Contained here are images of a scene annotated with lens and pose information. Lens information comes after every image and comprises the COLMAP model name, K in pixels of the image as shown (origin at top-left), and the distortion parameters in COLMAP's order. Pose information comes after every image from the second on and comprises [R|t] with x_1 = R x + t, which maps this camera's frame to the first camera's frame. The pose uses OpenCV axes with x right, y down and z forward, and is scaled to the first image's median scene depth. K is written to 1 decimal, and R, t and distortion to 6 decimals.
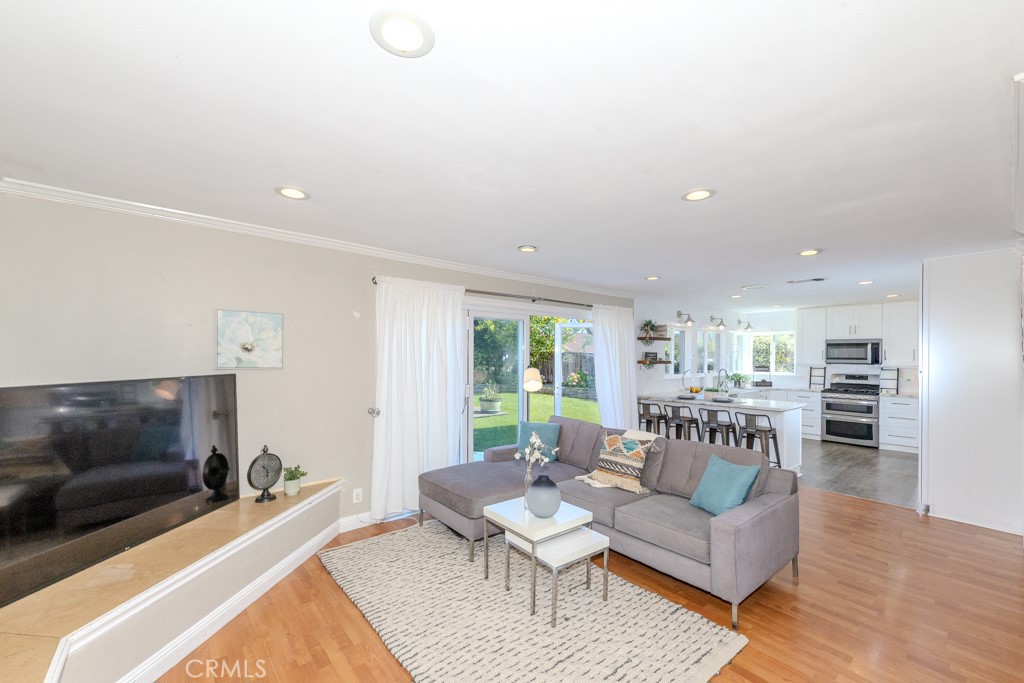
lens RADIAL K [[410.1, 0, 507.6], [0, 410.1, 355.8], [0, 0, 1]] dist [0.003390, -0.000094]
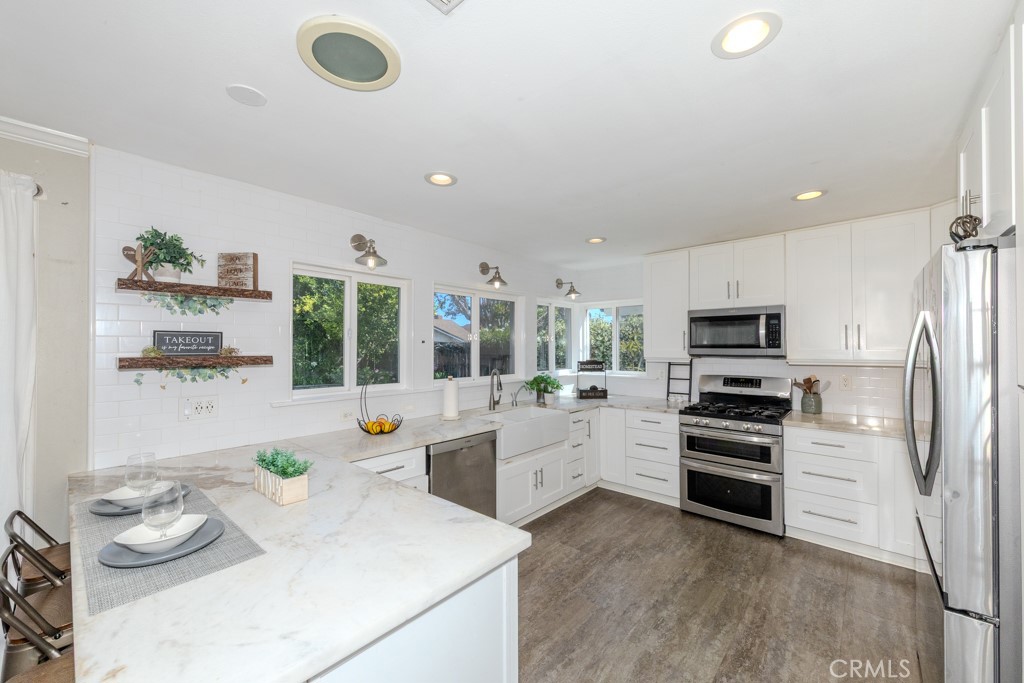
lens RADIAL K [[410.1, 0, 511.3], [0, 410.1, 341.6], [0, 0, 1]] dist [0.003390, -0.000094]
pose [[0.984592, -0.005472, 0.174781, 0.478526], [0.007499, 0.999912, -0.010940, 0.004568], [-0.174706, 0.012082, 0.984547, 0.546763]]
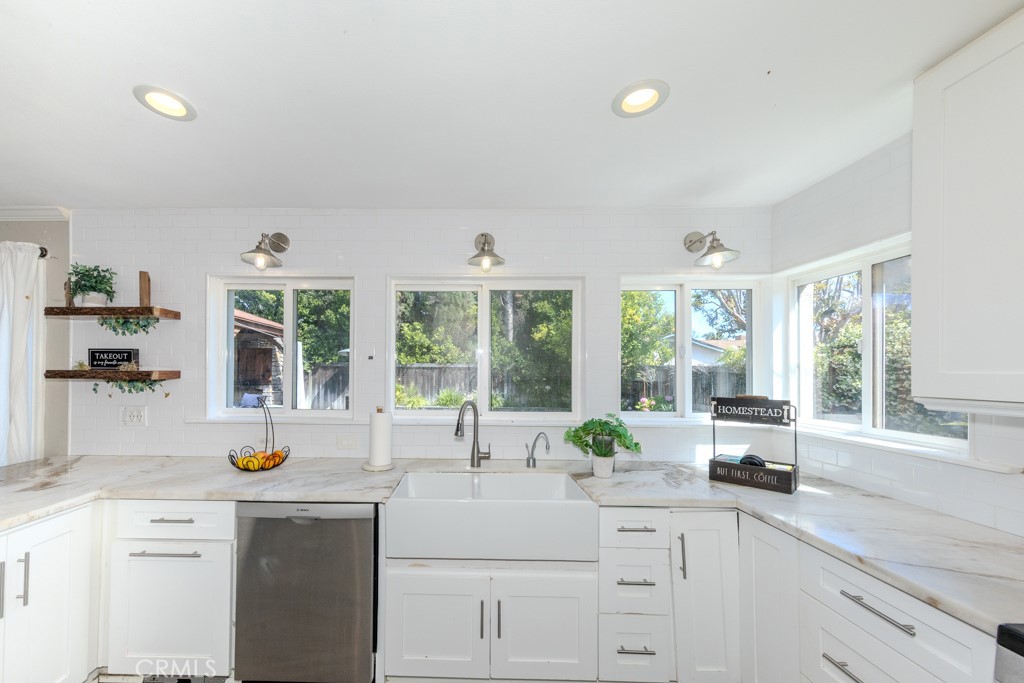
lens RADIAL K [[377.4, 0, 469.1], [0, 377.4, 366.3], [0, 0, 1]] dist [0.007634, -0.000052]
pose [[0.761984, -0.012975, -0.647465, 0.731106], [-0.001787, 0.999753, -0.022138, 0.013206], [0.647593, 0.018026, 0.761773, 0.830001]]
